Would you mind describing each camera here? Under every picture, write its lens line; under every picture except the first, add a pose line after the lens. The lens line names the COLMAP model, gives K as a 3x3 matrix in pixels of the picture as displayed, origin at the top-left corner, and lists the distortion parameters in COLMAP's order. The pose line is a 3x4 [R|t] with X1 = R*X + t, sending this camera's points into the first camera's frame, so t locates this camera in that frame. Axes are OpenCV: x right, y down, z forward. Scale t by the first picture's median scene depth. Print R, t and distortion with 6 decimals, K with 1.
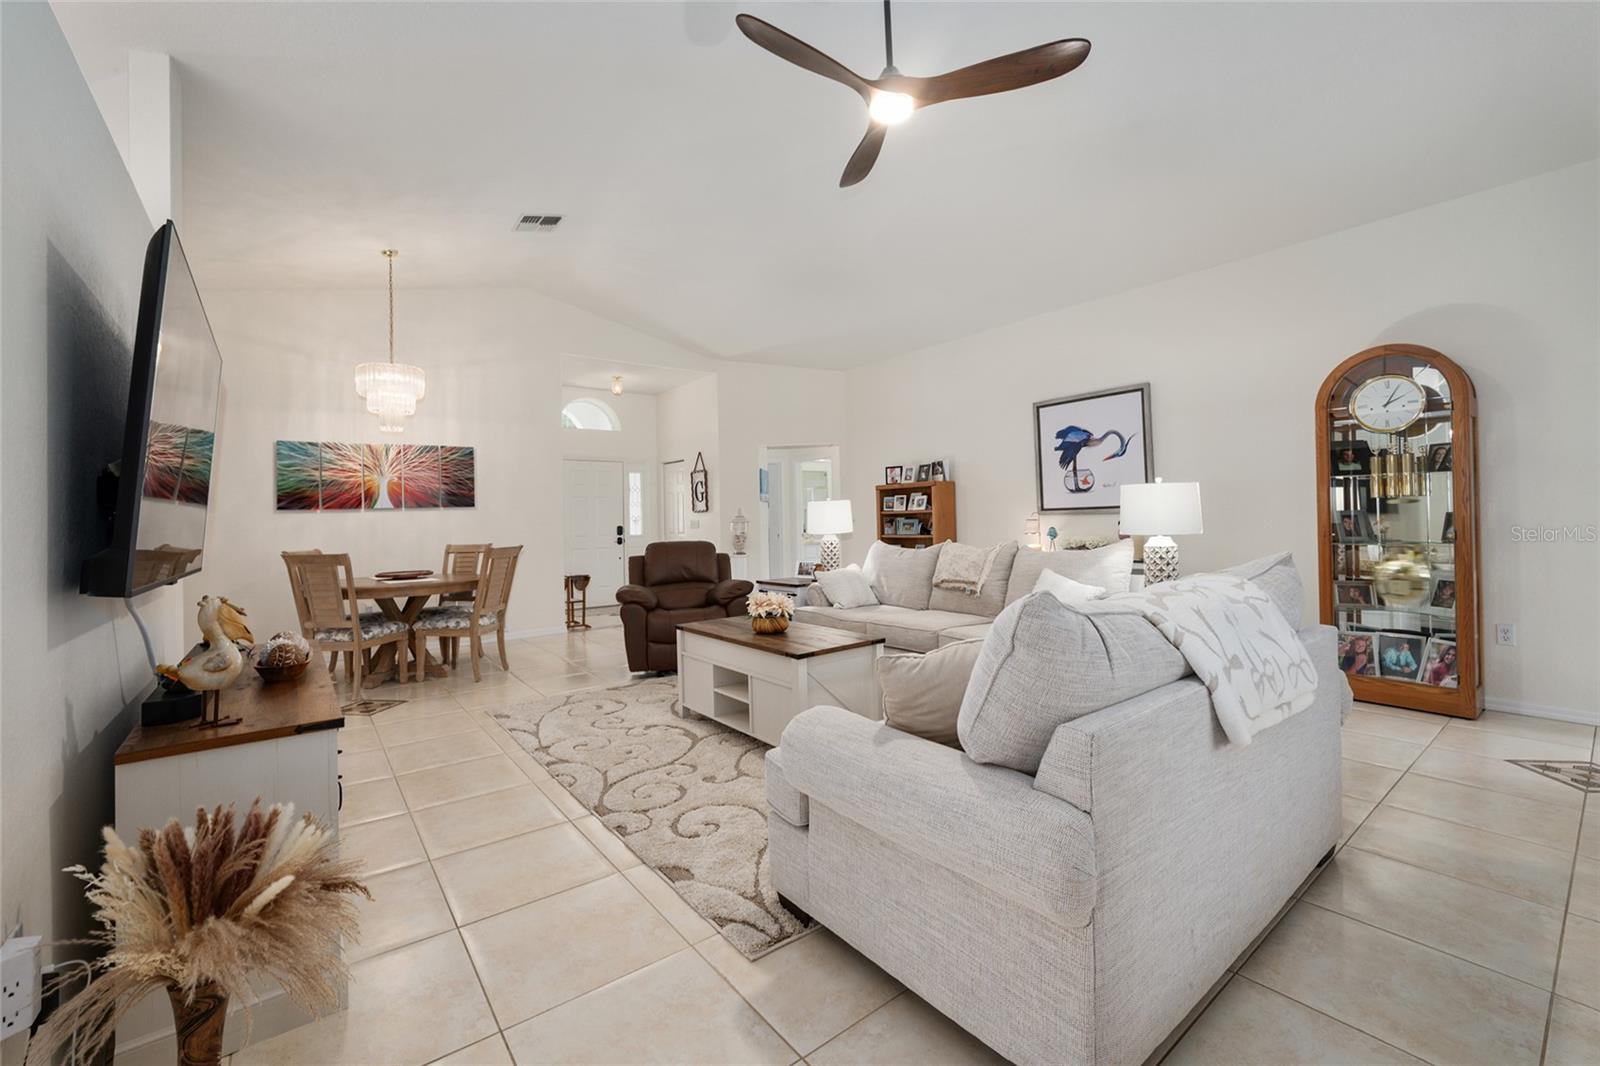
lens RADIAL K [[650.0, 0, 800.7], [0, 650.0, 513.0], [0, 0, 1]] dist [-0.021760, 0.006378]
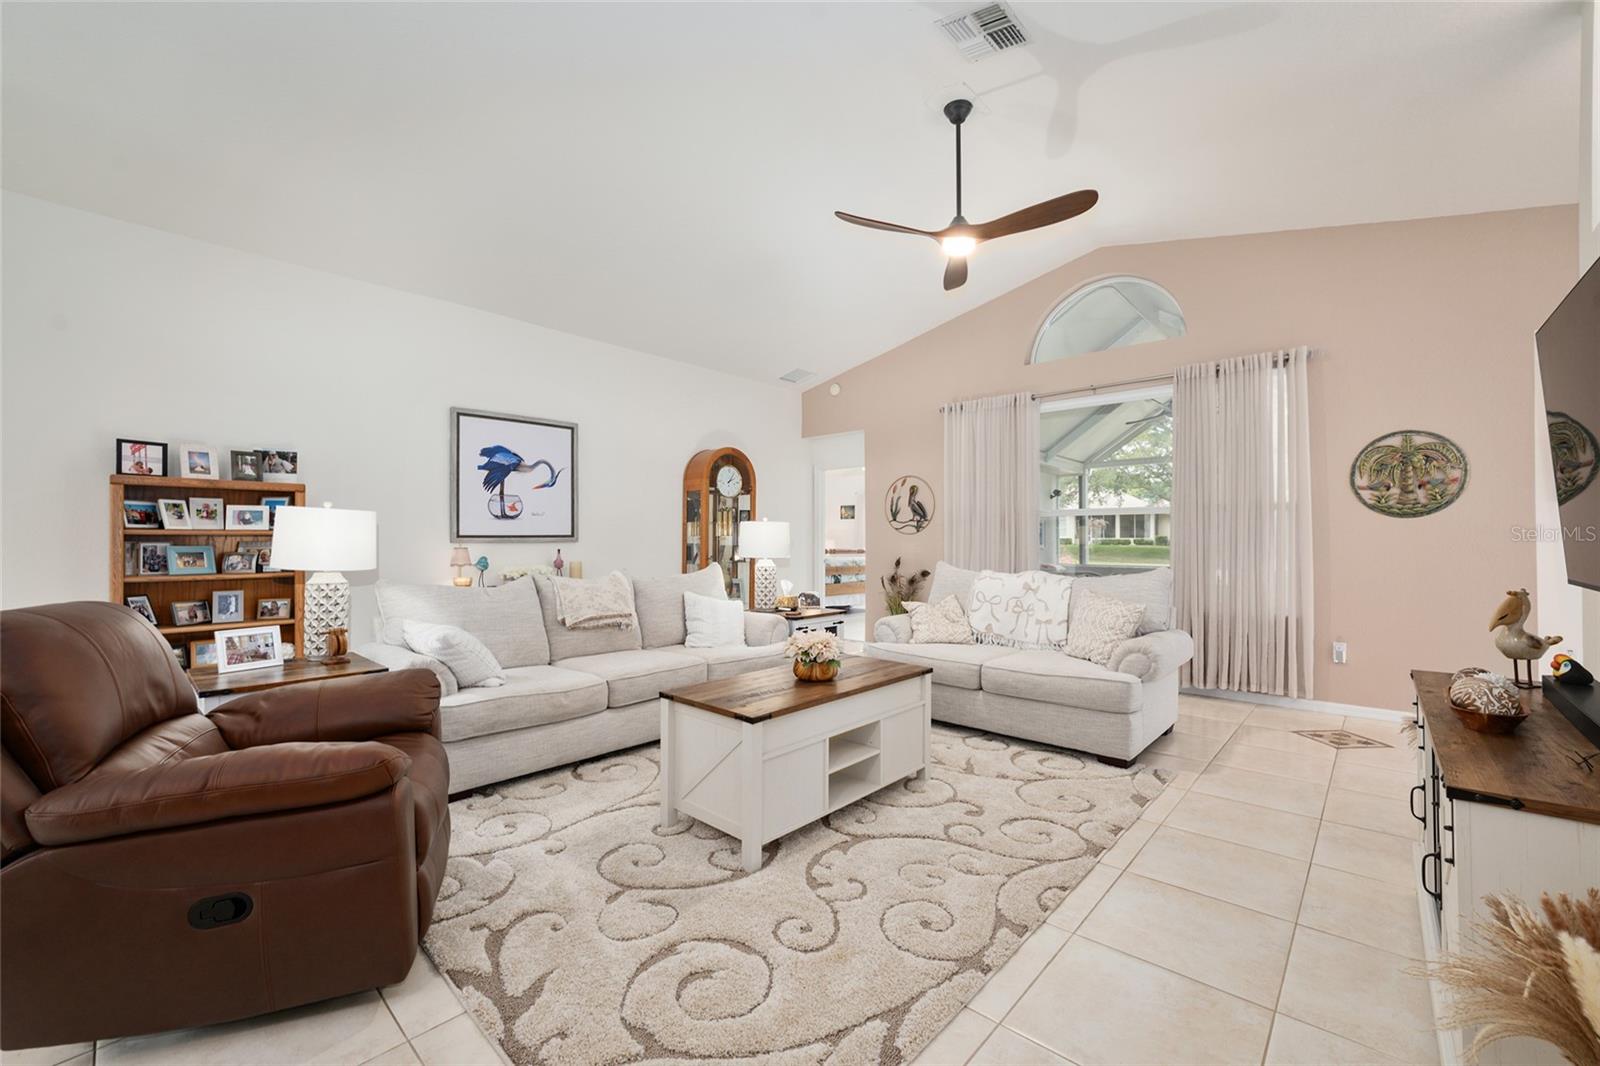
lens RADIAL K [[650.0, 0, 803.4], [0, 650.0, 533.0], [0, 0, 1]] dist [-0.021760, 0.006378]
pose [[-0.167008, 0.036464, 0.985281, -0.527144], [-0.005989, 0.999260, -0.037996, 0.019351], [-0.985937, -0.012247, -0.166666, 0.709549]]
